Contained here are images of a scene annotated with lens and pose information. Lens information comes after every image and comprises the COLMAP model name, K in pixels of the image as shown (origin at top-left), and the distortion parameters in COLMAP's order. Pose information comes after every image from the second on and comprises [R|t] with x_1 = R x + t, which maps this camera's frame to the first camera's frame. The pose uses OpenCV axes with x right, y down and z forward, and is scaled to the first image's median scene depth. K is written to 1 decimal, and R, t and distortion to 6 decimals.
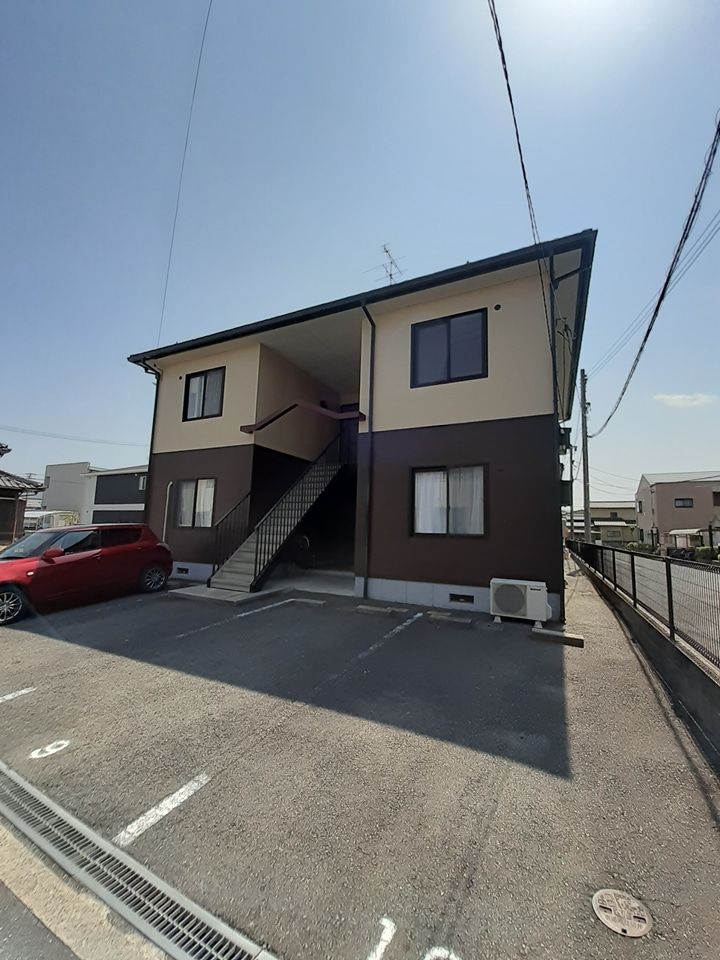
lens RADIAL K [[380.1, 0, 369.3], [0, 380.1, 482.0], [0, 0, 1]] dist [0.007690, -0.012879]
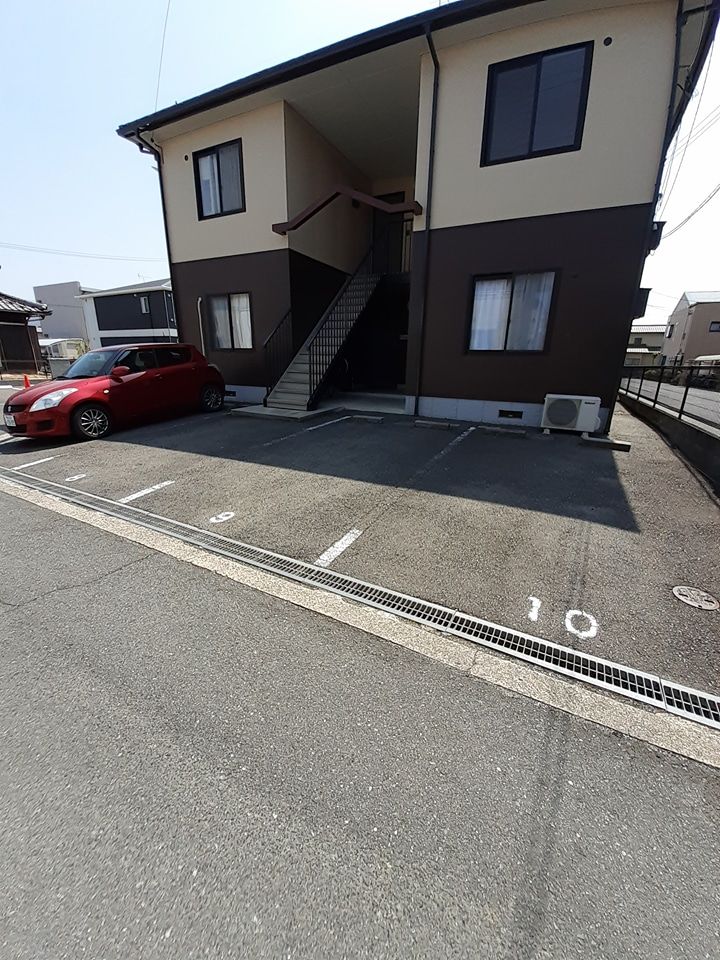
lens RADIAL K [[380.1, 0, 369.3], [0, 380.1, 482.0], [0, 0, 1]] dist [0.007690, -0.012879]
pose [[0.999941, -0.004753, -0.009735, -0.133843], [0.008400, 0.907591, 0.419771, 0.028327], [0.006840, -0.419828, 0.907578, -0.039153]]
